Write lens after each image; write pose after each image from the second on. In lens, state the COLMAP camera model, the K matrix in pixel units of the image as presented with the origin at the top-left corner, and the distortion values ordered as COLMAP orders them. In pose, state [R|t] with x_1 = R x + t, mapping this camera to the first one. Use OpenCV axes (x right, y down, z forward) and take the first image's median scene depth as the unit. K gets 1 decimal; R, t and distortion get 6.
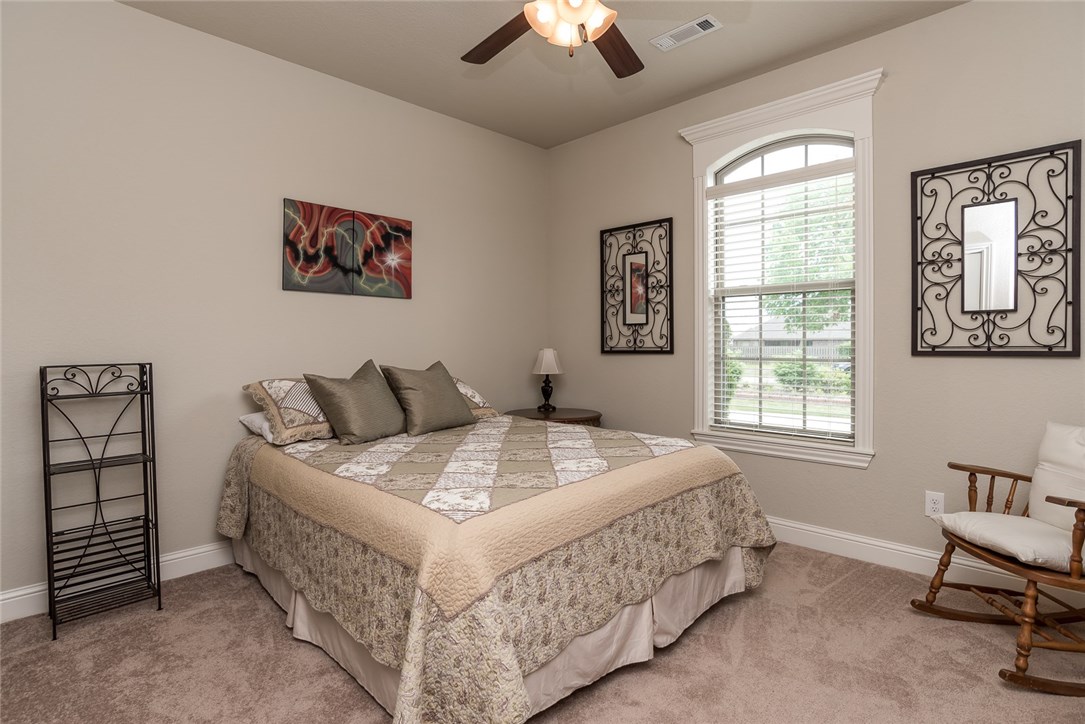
lens RADIAL K [[575.7, 0, 549.0], [0, 575.7, 354.8], [0, 0, 1]] dist [-0.034460, 0.000045]
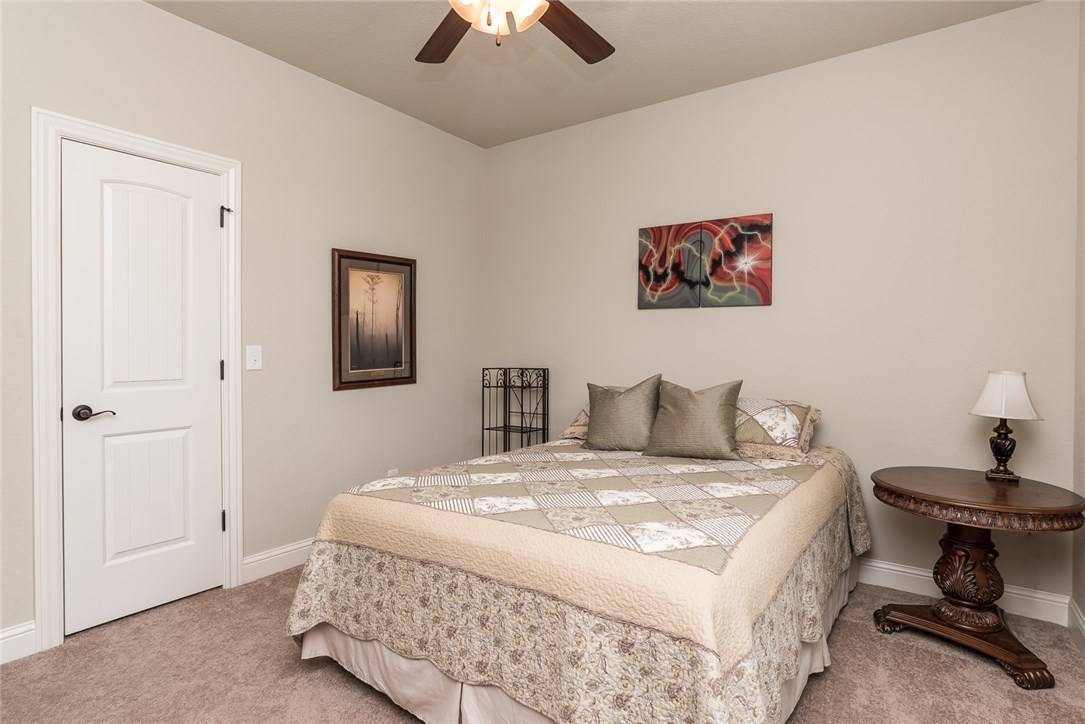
lens RADIAL K [[575.7, 0, 549.0], [0, 575.7, 354.8], [0, 0, 1]] dist [-0.034460, 0.000045]
pose [[0.136551, 0.017266, -0.990482, 0.619253], [-0.020398, 0.999685, 0.014615, -0.033814], [0.990423, 0.018208, 0.136861, 0.632750]]
